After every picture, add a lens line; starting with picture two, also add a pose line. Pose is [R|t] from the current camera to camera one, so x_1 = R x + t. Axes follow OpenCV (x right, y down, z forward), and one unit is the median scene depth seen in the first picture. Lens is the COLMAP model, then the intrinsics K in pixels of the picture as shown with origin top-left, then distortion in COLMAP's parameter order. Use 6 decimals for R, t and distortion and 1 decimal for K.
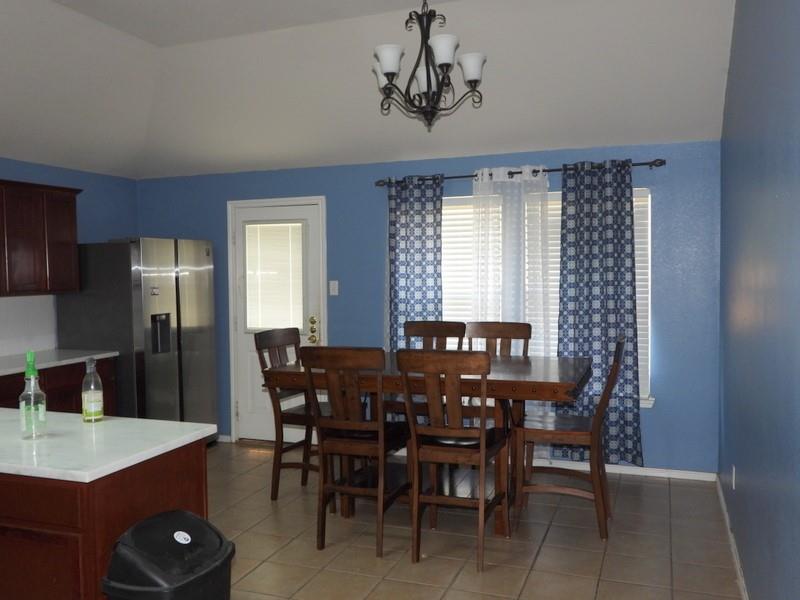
lens RADIAL K [[707.7, 0, 399.8], [0, 707.7, 301.2], [0, 0, 1]] dist [-0.016220, 0.013244]
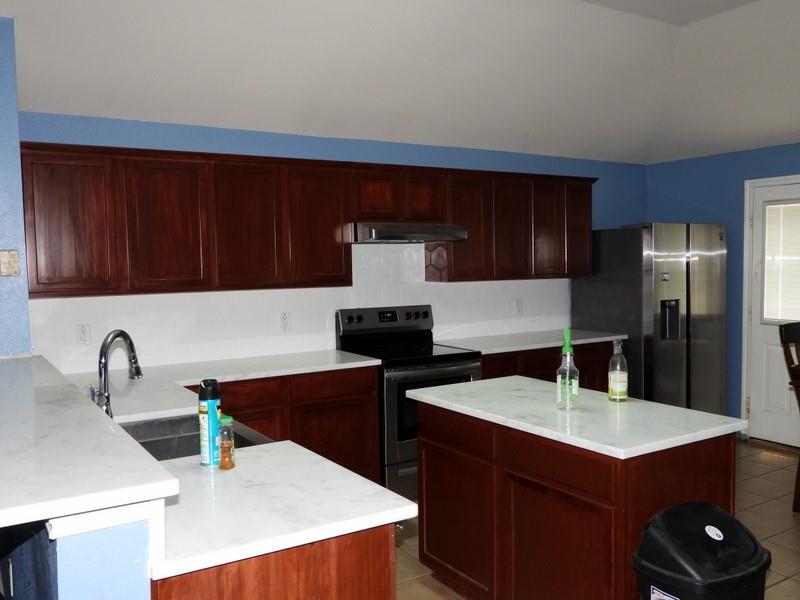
lens RADIAL K [[707.7, 0, 400.8], [0, 707.7, 302.0], [0, 0, 1]] dist [-0.016220, 0.013244]
pose [[0.791518, 0.038776, -0.609914, -0.036568], [-0.025808, 0.999216, 0.030033, 0.001330], [0.610600, -0.008031, 0.791898, -0.009696]]
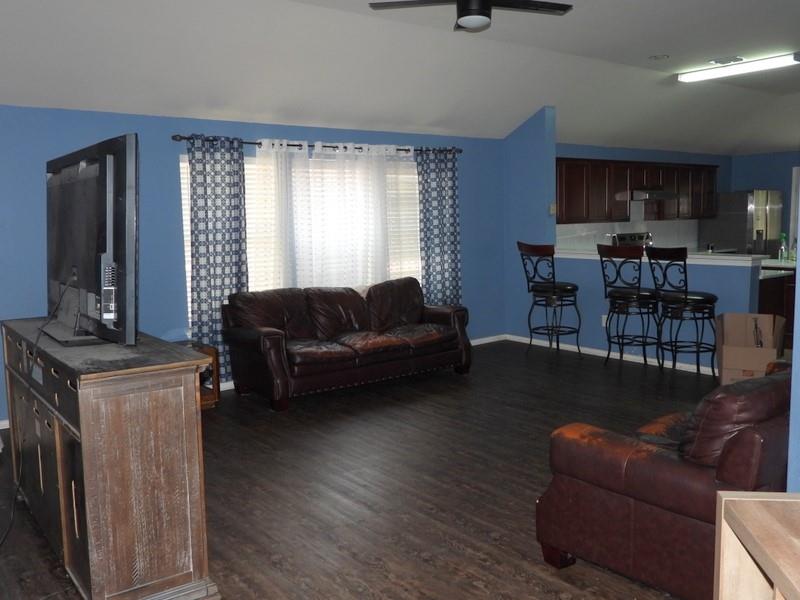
lens RADIAL K [[707.7, 0, 399.8], [0, 707.7, 298.2], [0, 0, 1]] dist [-0.016220, 0.013244]
pose [[0.853378, 0.061543, -0.517648, -0.179177], [-0.021611, 0.996330, 0.082827, 0.064737], [0.520845, -0.059496, 0.851575, -1.158617]]
